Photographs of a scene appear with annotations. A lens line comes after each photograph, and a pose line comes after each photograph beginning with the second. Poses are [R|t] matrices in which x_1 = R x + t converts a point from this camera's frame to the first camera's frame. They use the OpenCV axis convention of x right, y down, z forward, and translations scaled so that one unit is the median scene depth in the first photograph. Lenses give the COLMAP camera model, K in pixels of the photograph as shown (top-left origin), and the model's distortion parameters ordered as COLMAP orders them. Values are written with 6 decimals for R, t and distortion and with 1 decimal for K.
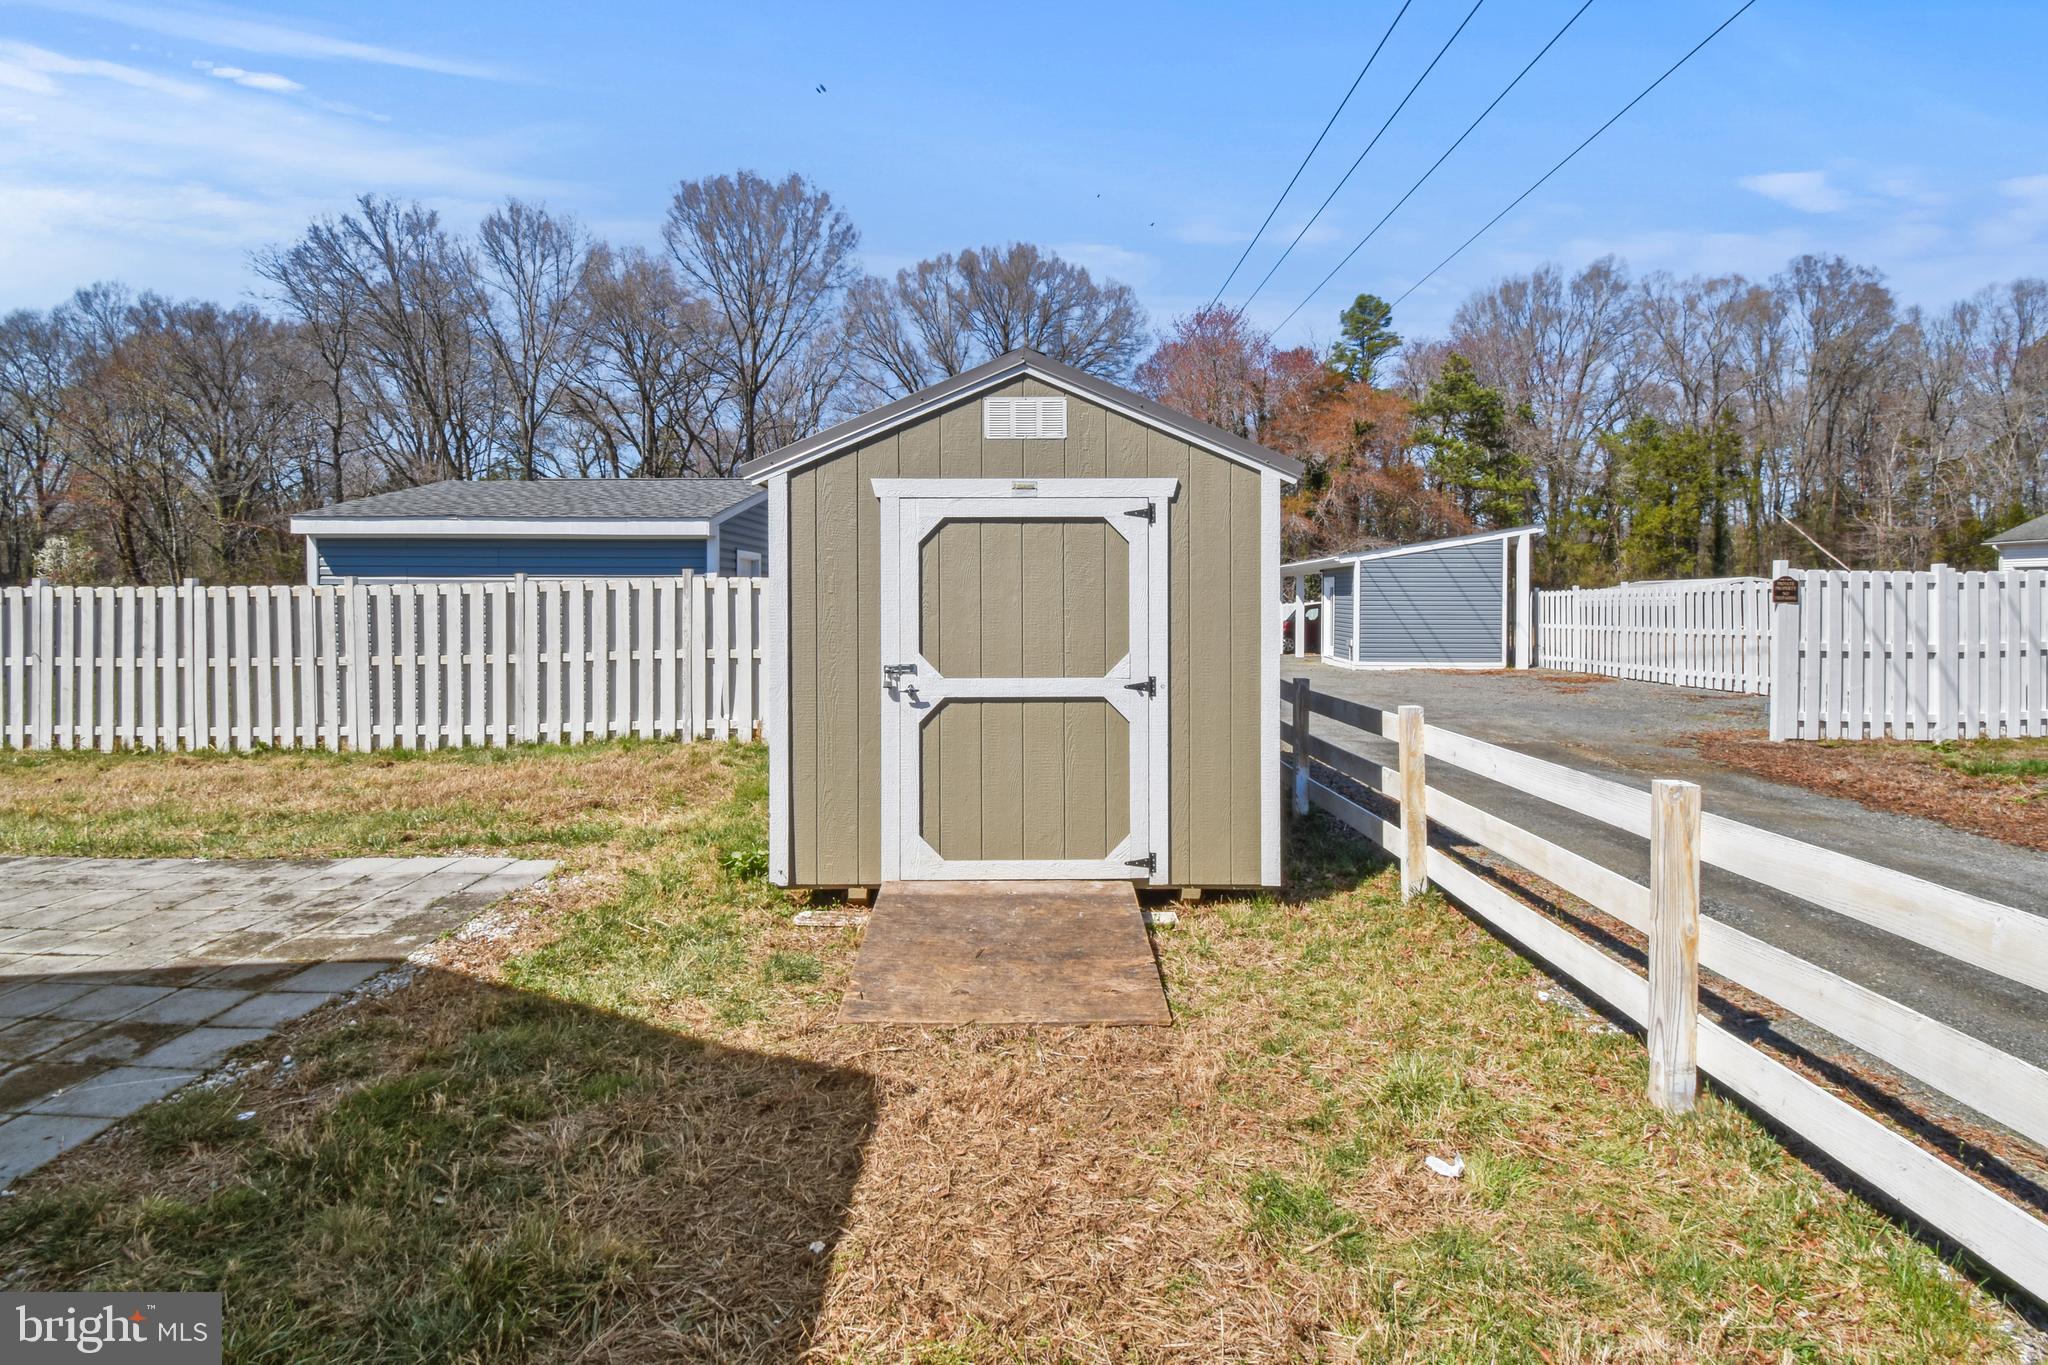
lens RADIAL K [[925.8, 0, 1020.0], [0, 925.8, 600.8], [0, 0, 1]] dist [-0.001356, -0.016349]
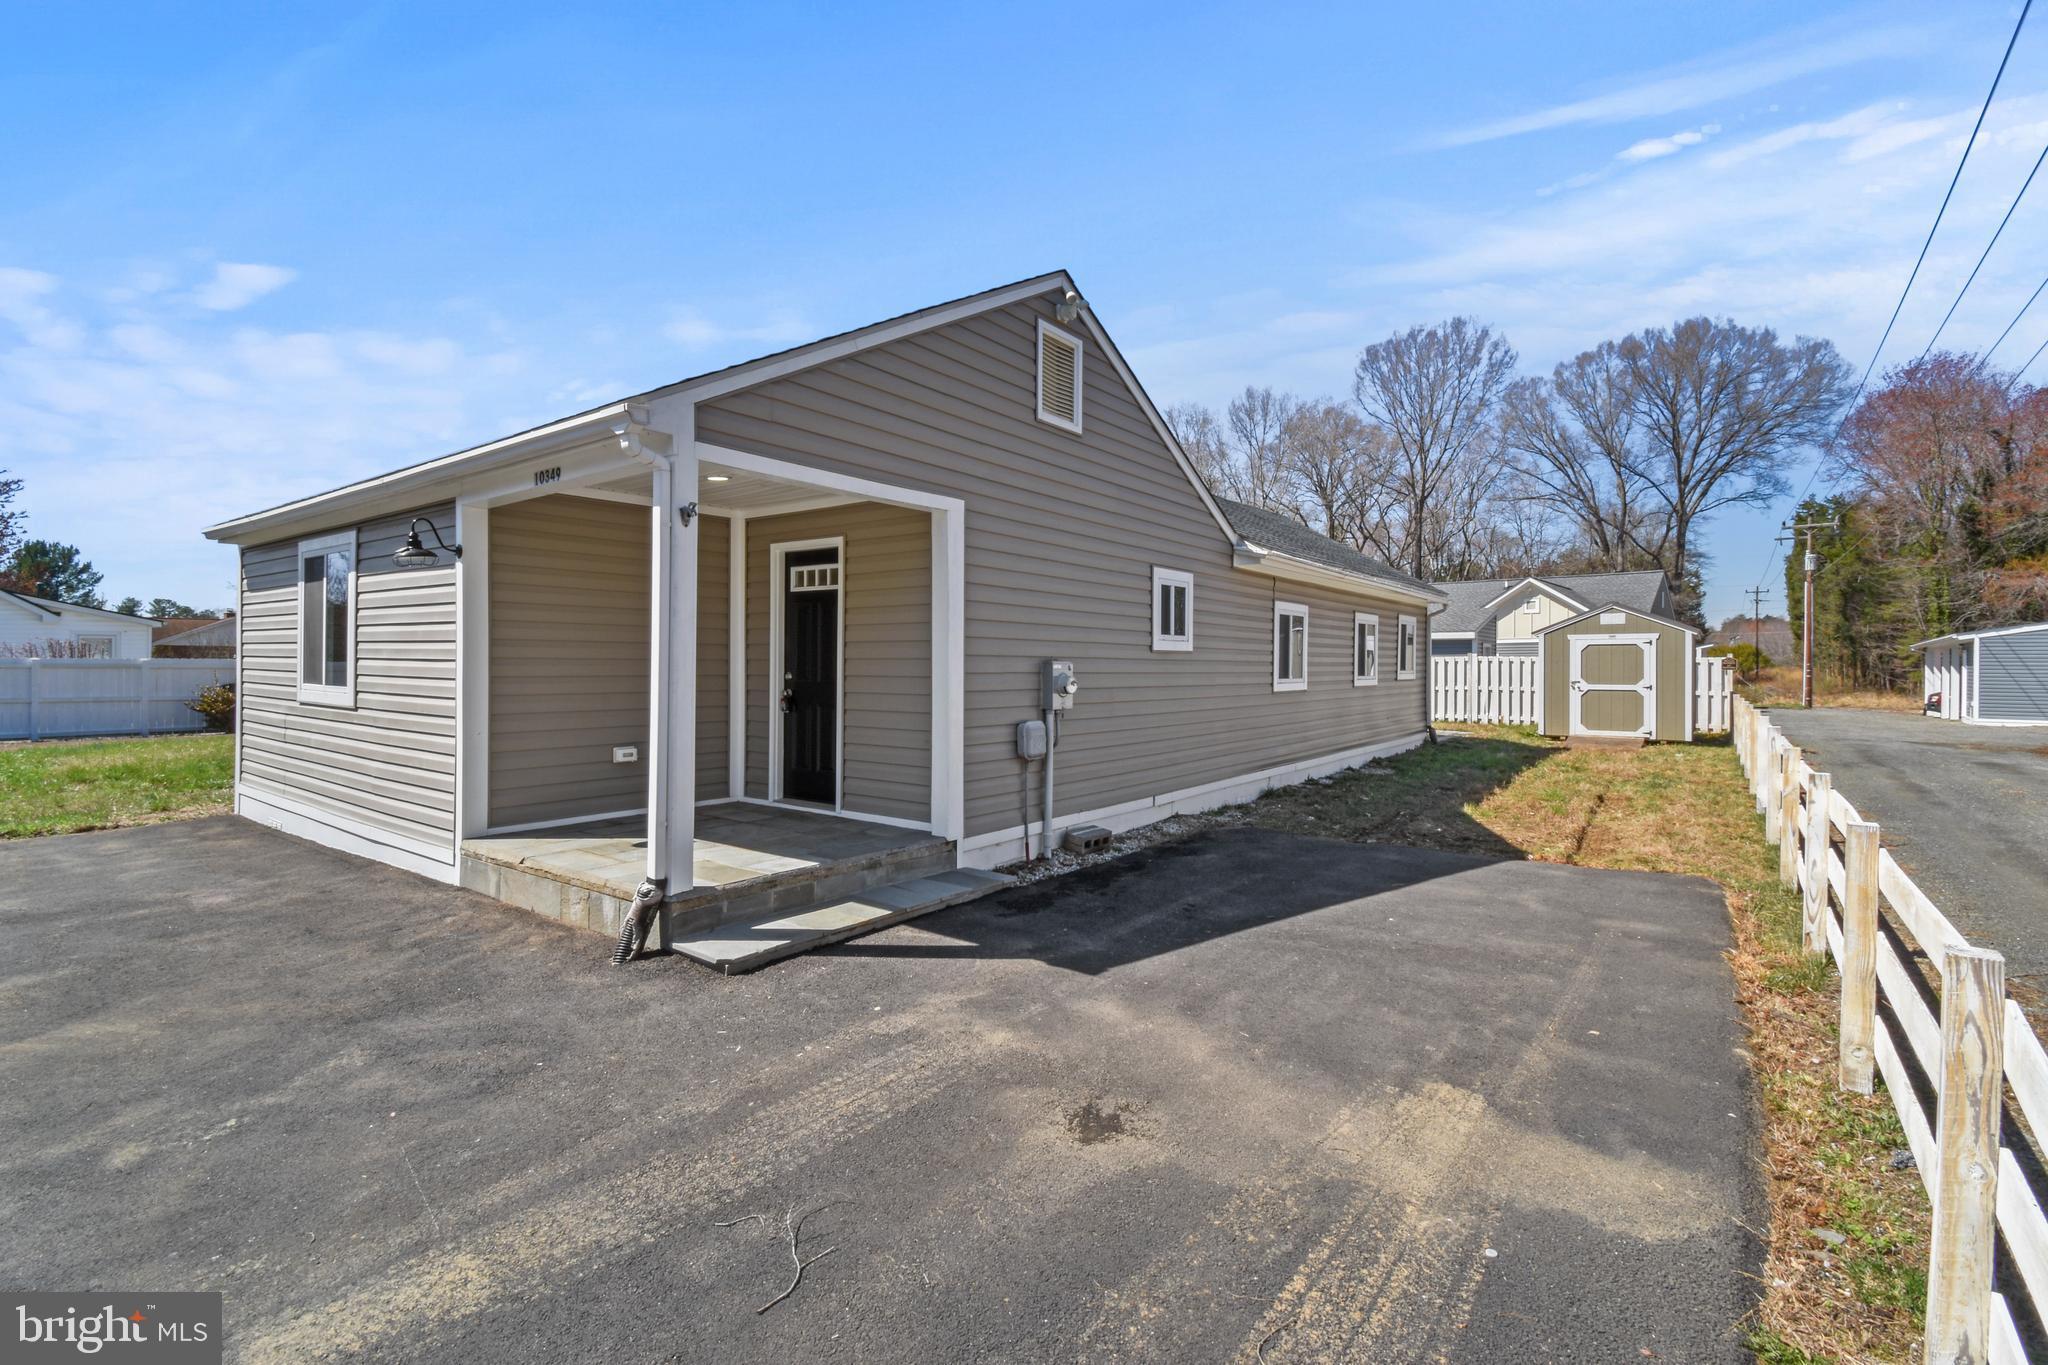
lens RADIAL K [[909.6, 0, 1027.5], [0, 909.6, 670.0], [0, 0, 1]] dist [0.000537, -0.015240]
pose [[0.796651, 0.006405, -0.604405, 0.039843], [-0.005601, 0.999979, 0.003214, 0.002418], [0.604413, 0.000825, 0.796670, -0.400060]]
